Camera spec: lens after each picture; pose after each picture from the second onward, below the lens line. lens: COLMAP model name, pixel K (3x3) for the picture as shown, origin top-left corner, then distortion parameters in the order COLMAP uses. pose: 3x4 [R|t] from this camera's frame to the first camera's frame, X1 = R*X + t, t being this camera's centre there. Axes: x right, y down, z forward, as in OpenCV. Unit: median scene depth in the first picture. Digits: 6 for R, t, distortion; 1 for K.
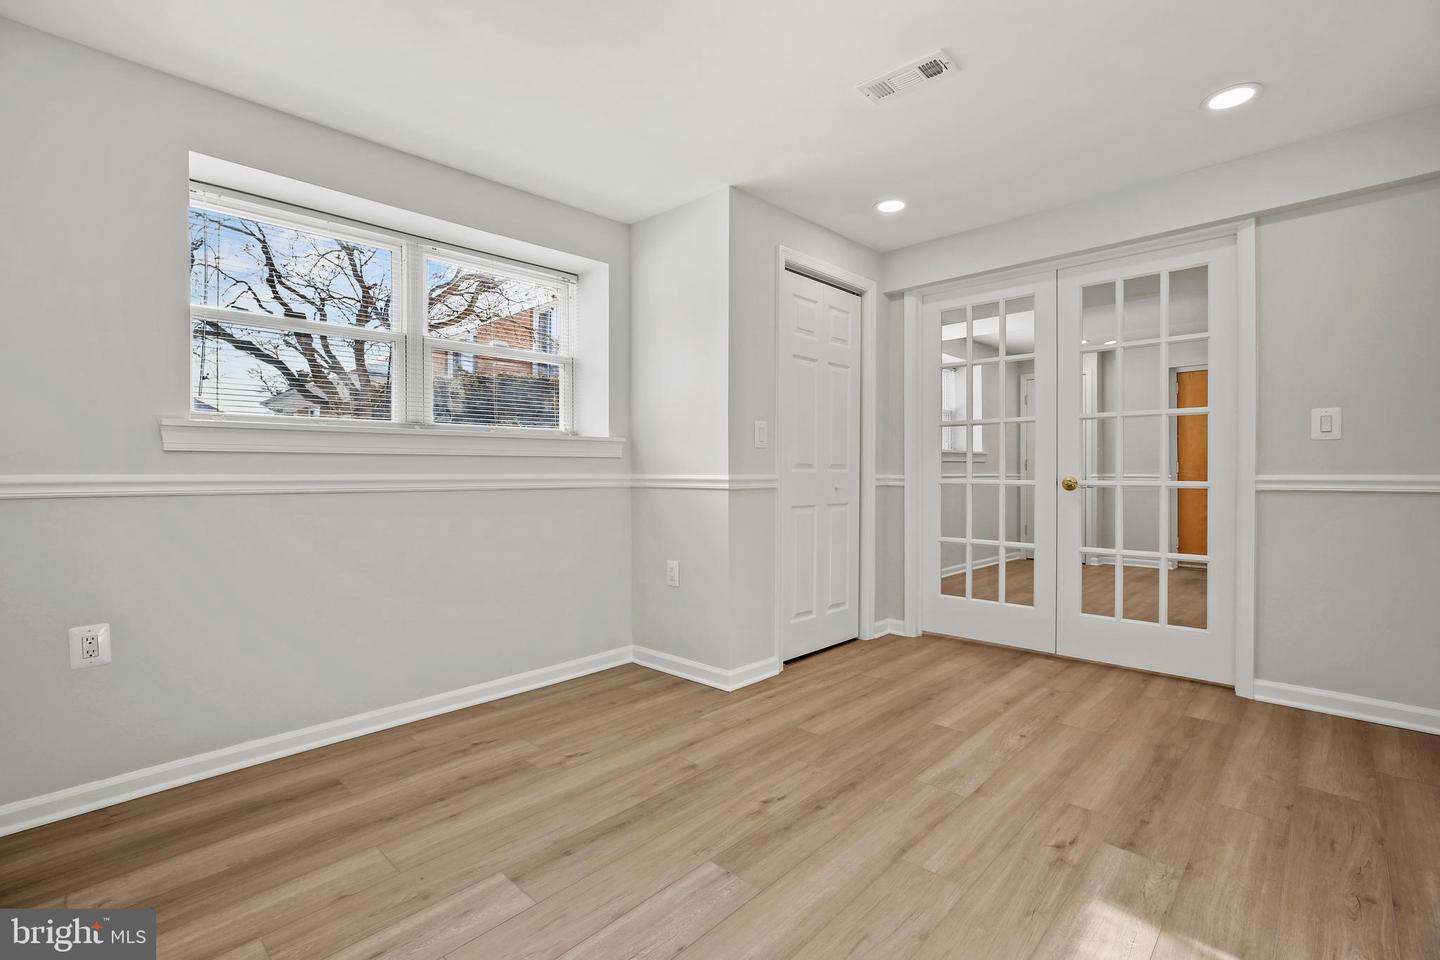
lens RADIAL K [[655.5, 0, 722.9], [0, 655.5, 474.9], [0, 0, 1]] dist [-0.028045, 0.013827]
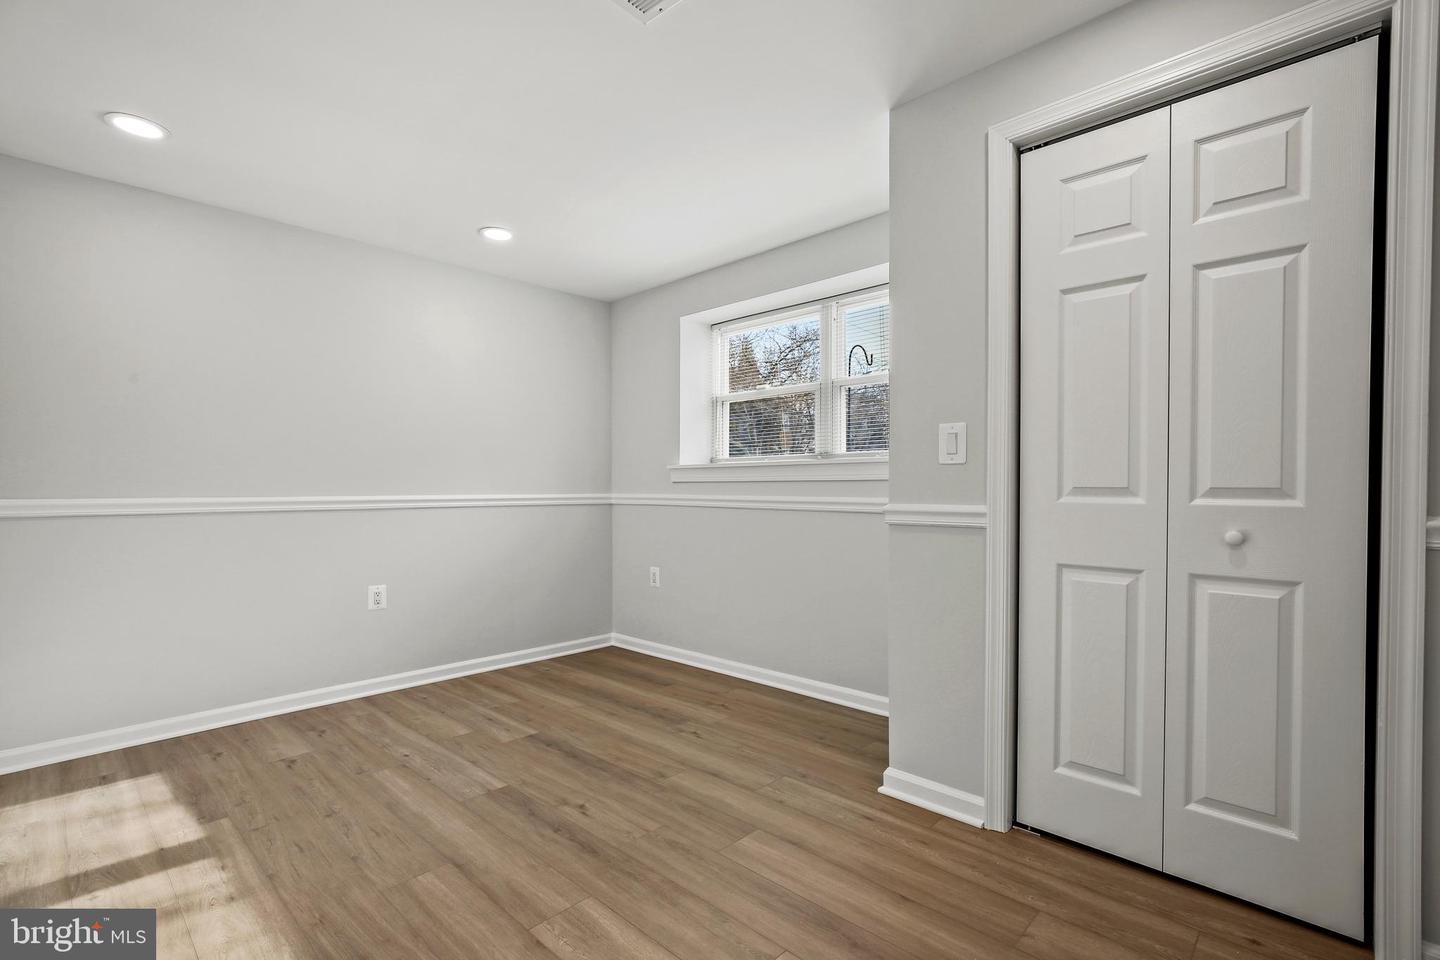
lens RADIAL K [[655.5, 0, 715.7], [0, 655.5, 493.0], [0, 0, 1]] dist [-0.028045, 0.013827]
pose [[-0.001019, 0.011563, -0.999933, 0.992139], [-0.005120, 0.999920, 0.011568, -0.026041], [0.999986, 0.005131, -0.000960, 1.066199]]
